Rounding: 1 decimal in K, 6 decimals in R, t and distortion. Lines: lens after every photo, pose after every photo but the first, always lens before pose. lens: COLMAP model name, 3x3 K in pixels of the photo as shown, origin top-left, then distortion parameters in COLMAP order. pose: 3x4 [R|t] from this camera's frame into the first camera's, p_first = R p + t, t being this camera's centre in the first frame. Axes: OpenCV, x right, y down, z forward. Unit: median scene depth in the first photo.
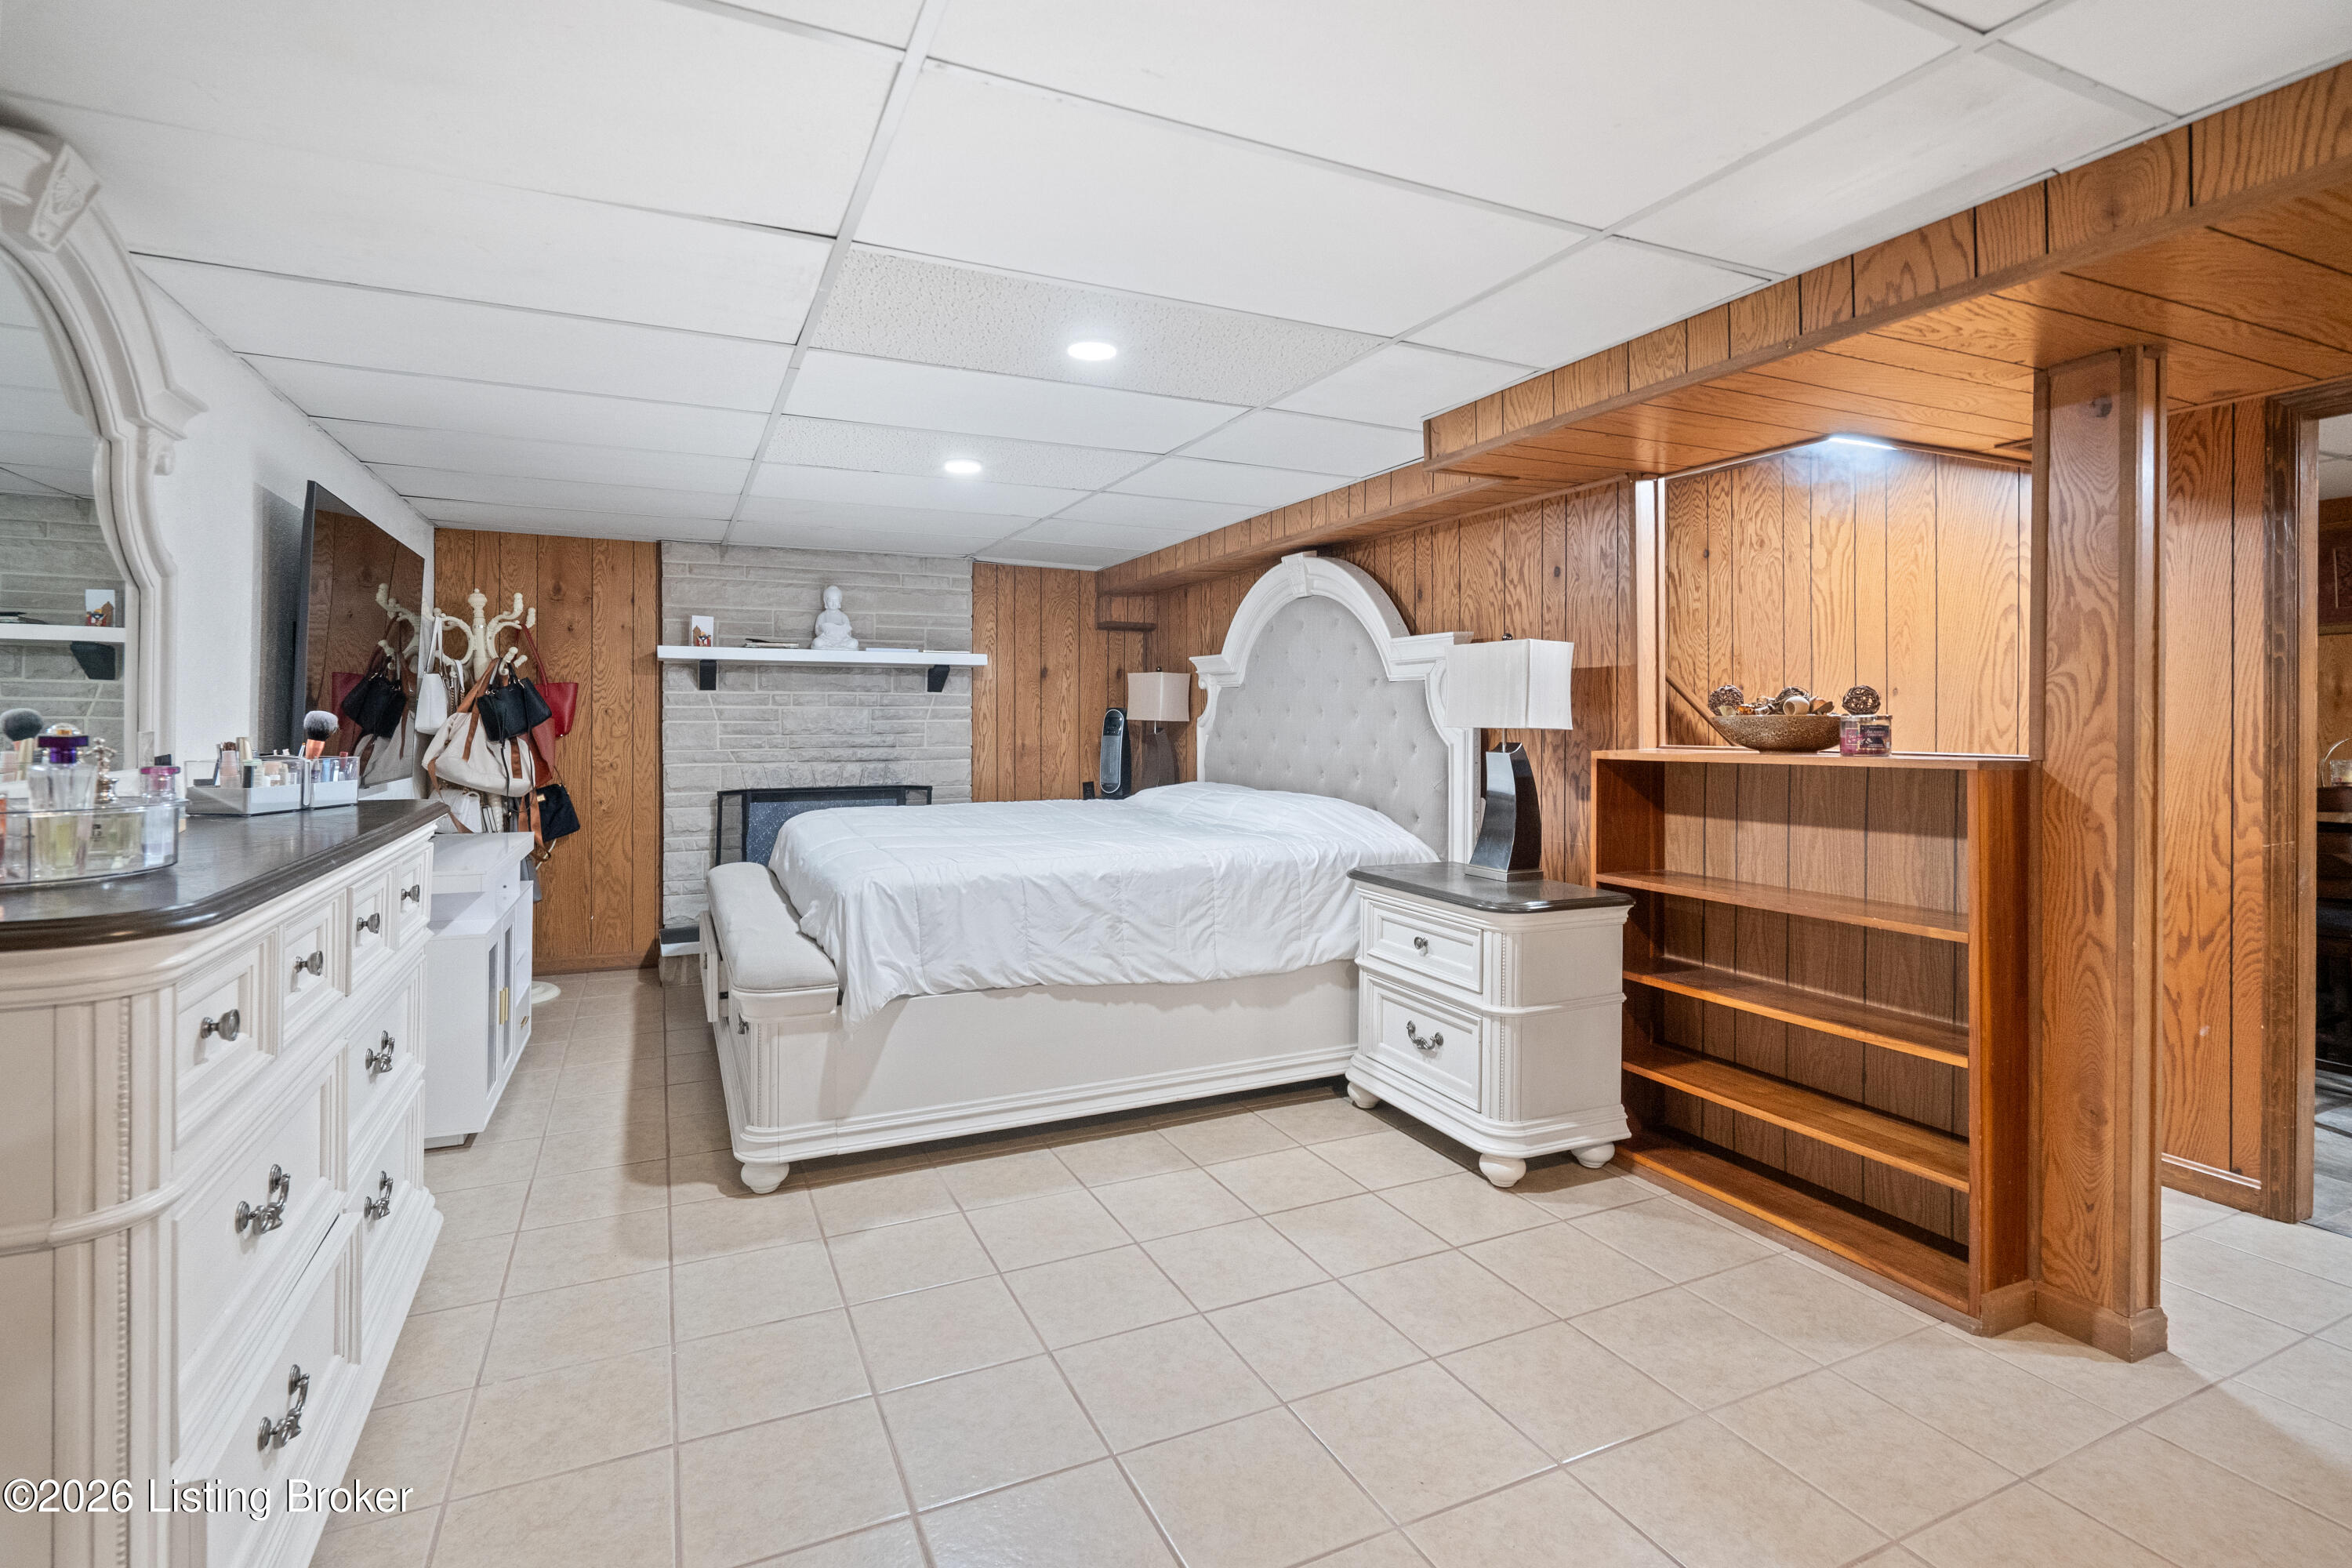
lens RADIAL K [[1082.5, 0, 1165.5], [0, 1082.5, 719.2], [0, 0, 1]] dist [-0.002339, 0.000723]
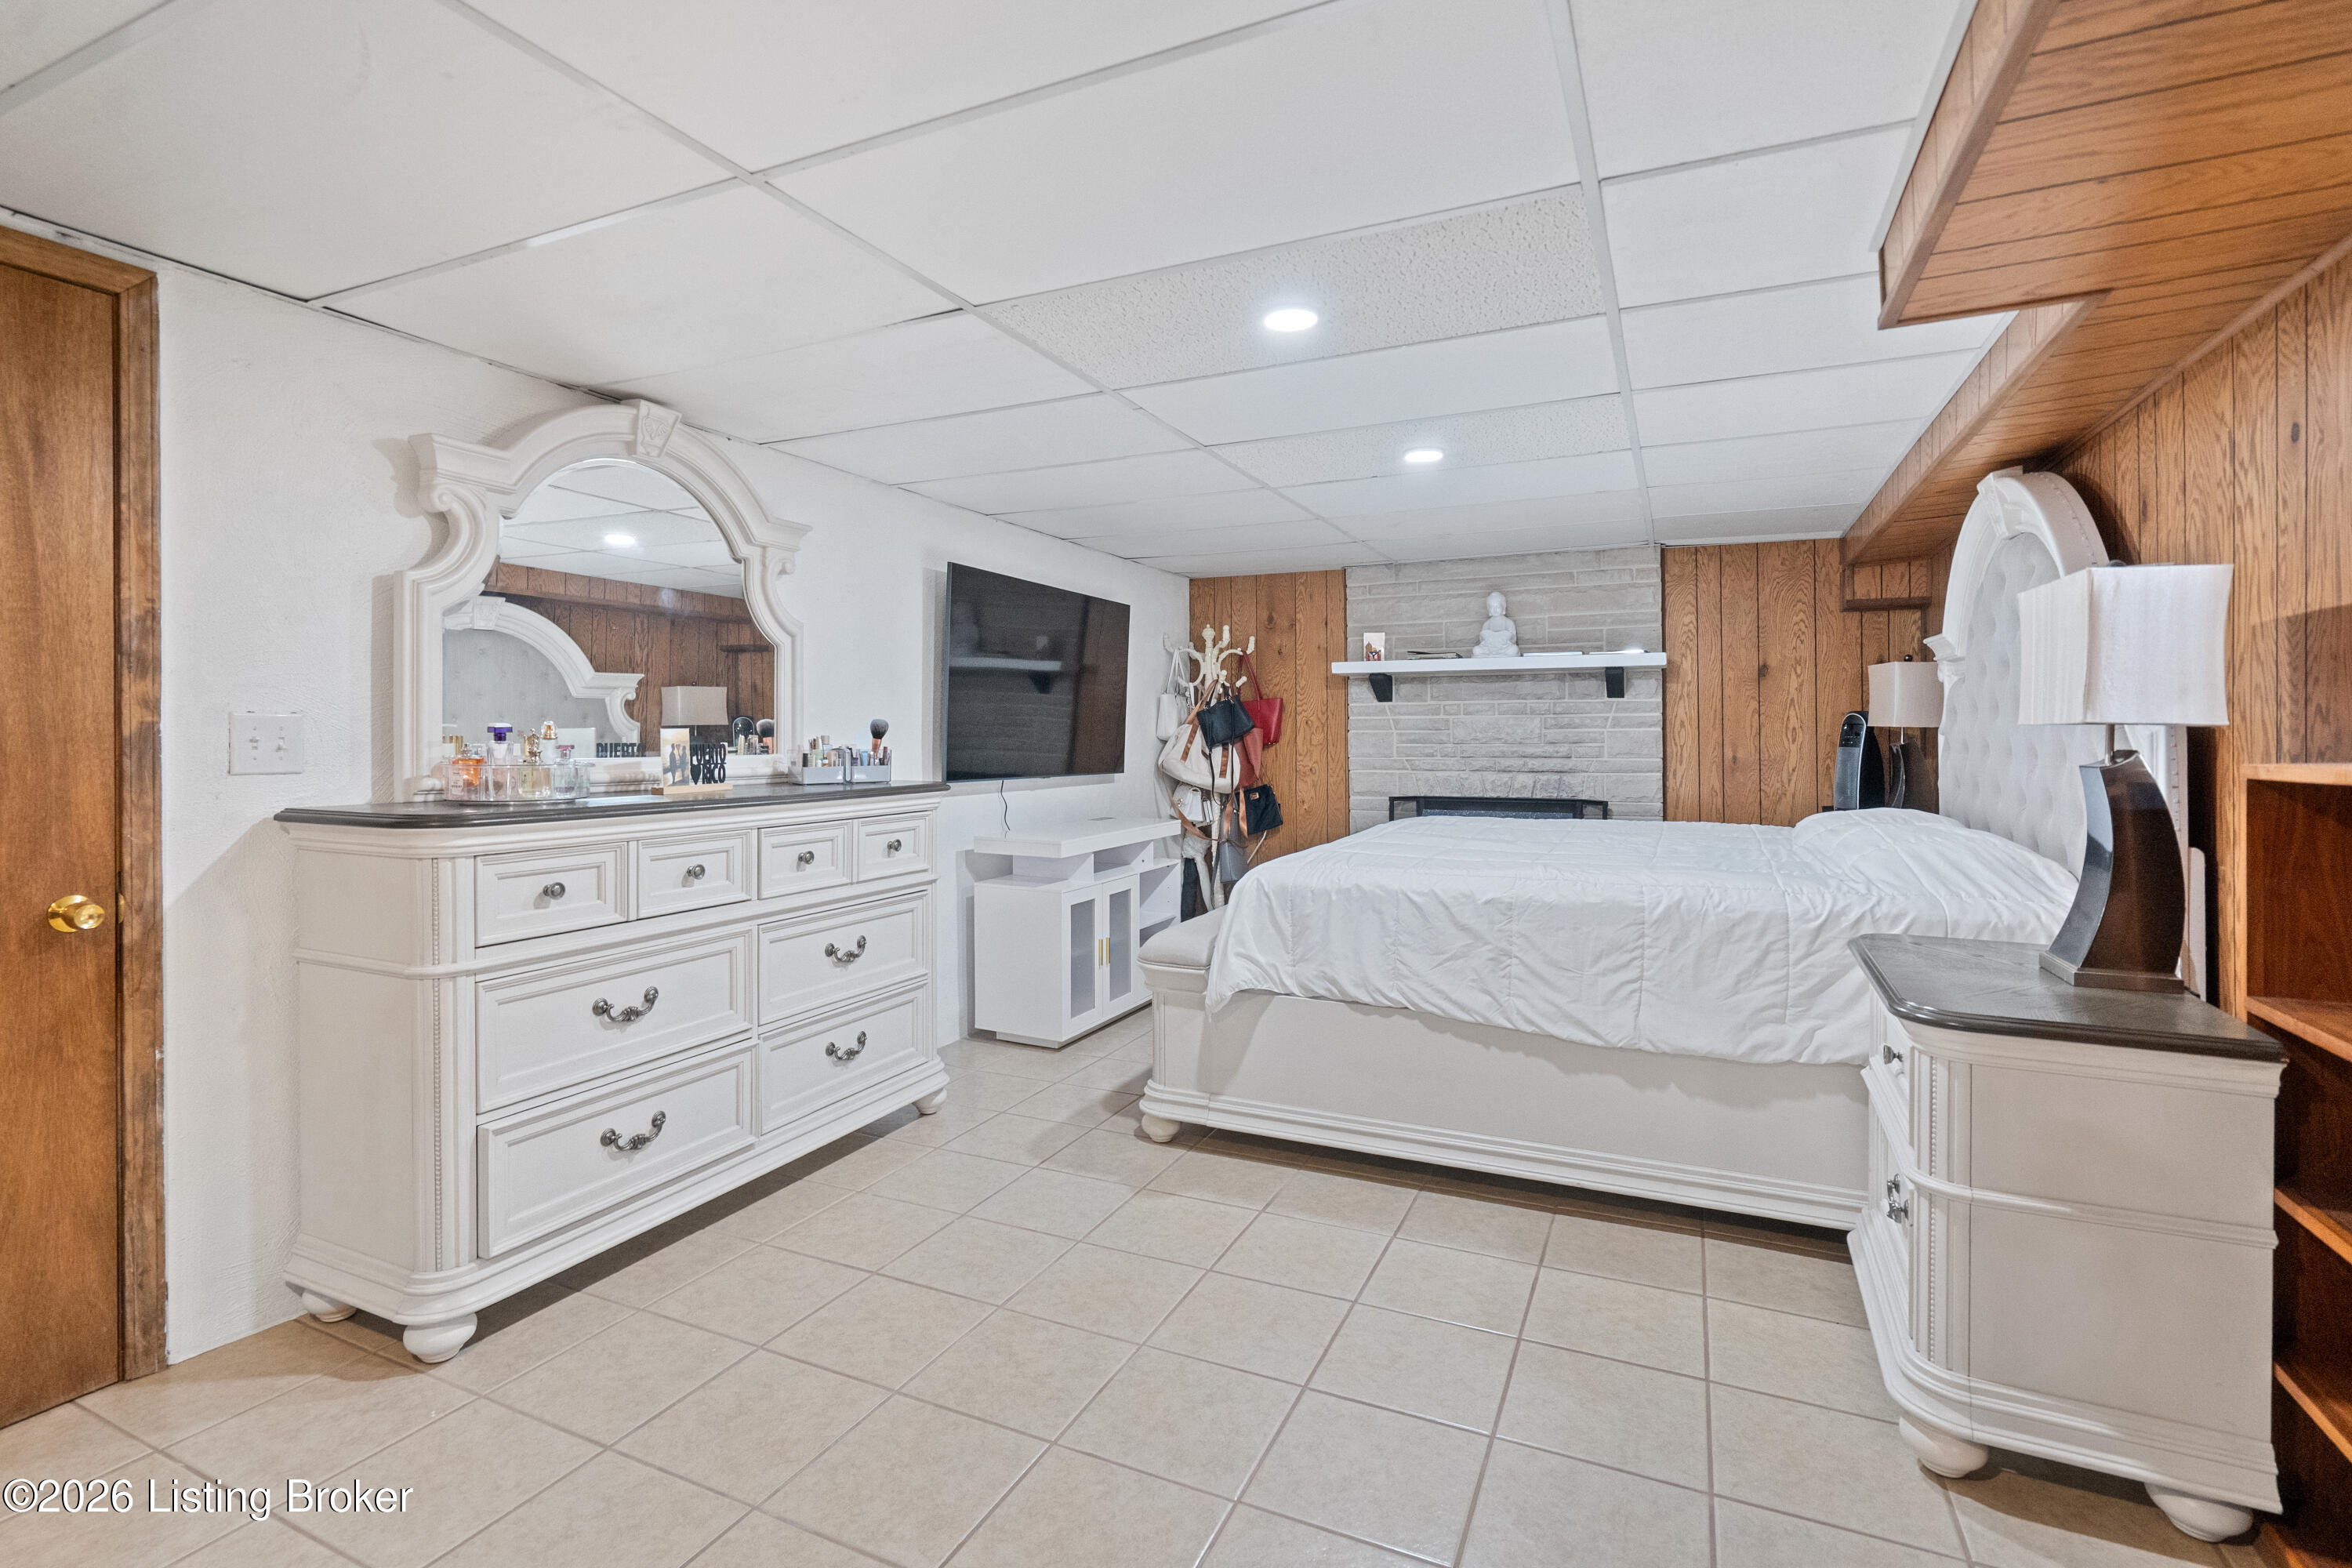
lens RADIAL K [[1086.3, 0, 1162.6], [0, 1086.3, 740.3], [0, 0, 1]] dist [-0.002356, 0.001376]
pose [[0.645857, -0.000387, -0.763458, 0.338322], [0.002855, 0.999994, 0.001909, 0.011112], [0.763453, -0.003412, 0.645855, 0.183979]]
